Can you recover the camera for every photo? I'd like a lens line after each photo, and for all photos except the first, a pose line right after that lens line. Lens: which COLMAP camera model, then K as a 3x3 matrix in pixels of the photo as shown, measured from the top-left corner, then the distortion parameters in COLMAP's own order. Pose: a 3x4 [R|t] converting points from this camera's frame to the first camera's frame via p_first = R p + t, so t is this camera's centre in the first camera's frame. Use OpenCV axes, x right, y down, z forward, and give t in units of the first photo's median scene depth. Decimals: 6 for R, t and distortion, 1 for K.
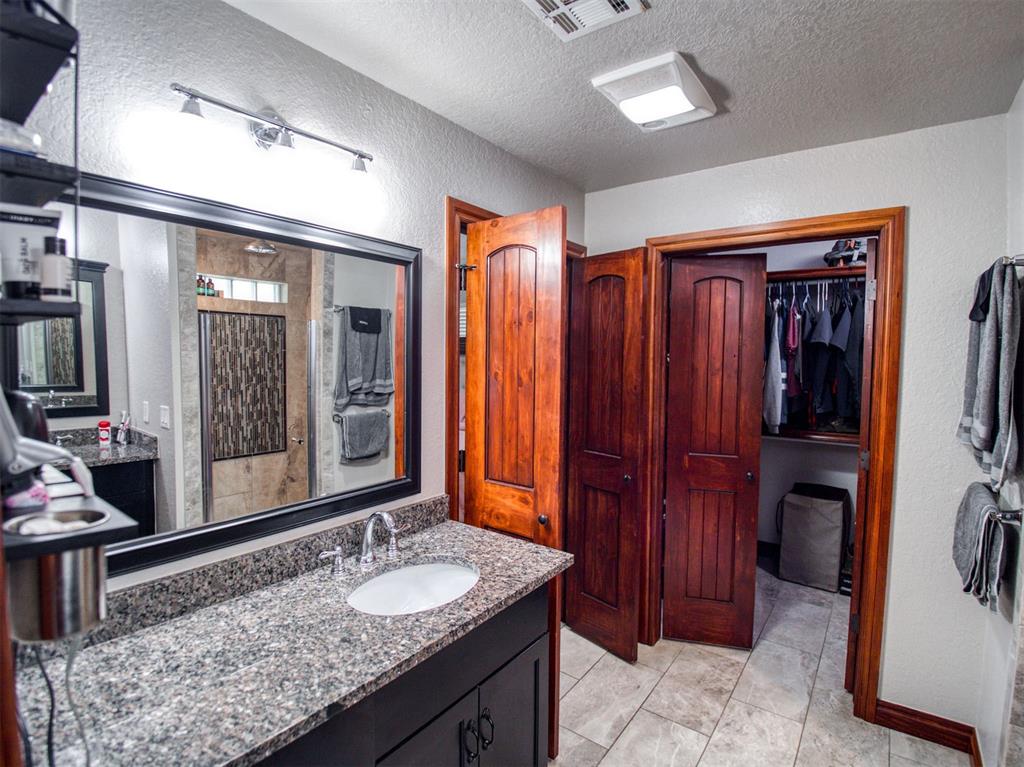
lens RADIAL K [[504.0, 0, 516.0], [0, 504.0, 384.0], [0, 0, 1]] dist [-0.035842, -0.004959]
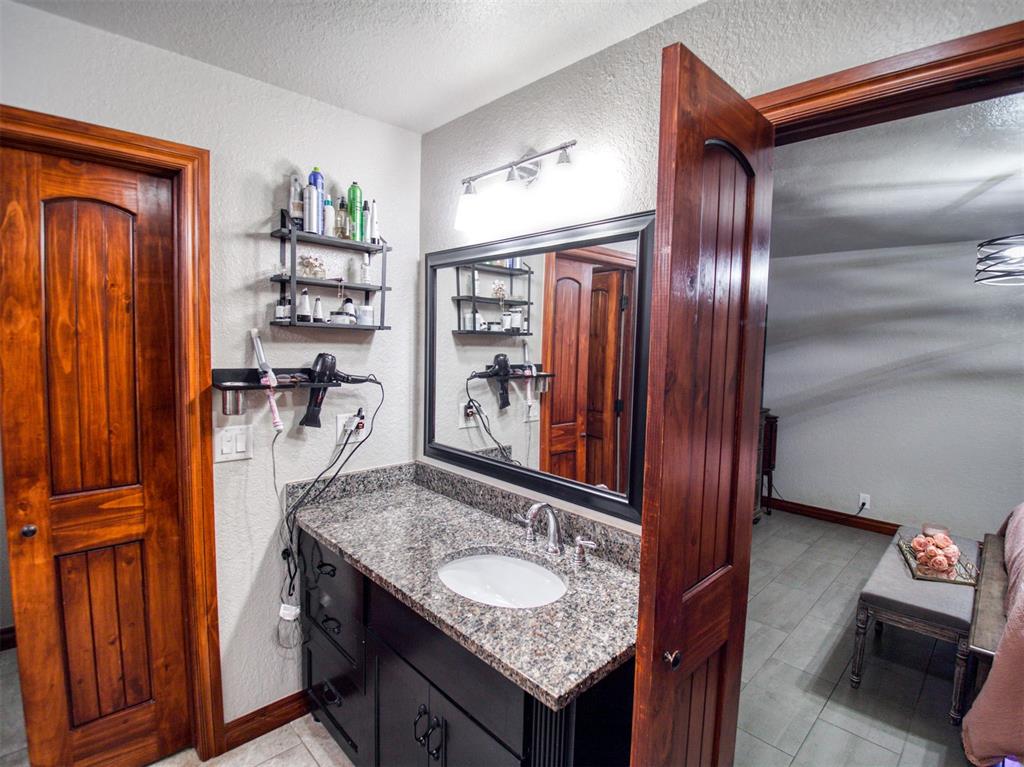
lens RADIAL K [[504.0, 0, 515.5], [0, 504.0, 378.2], [0, 0, 1]] dist [-0.035842, -0.004959]
pose [[-0.173030, 0.059956, -0.983090, 0.796310], [-0.077262, 0.994243, 0.074235, -0.071385], [0.981881, 0.088800, -0.167402, 1.230638]]
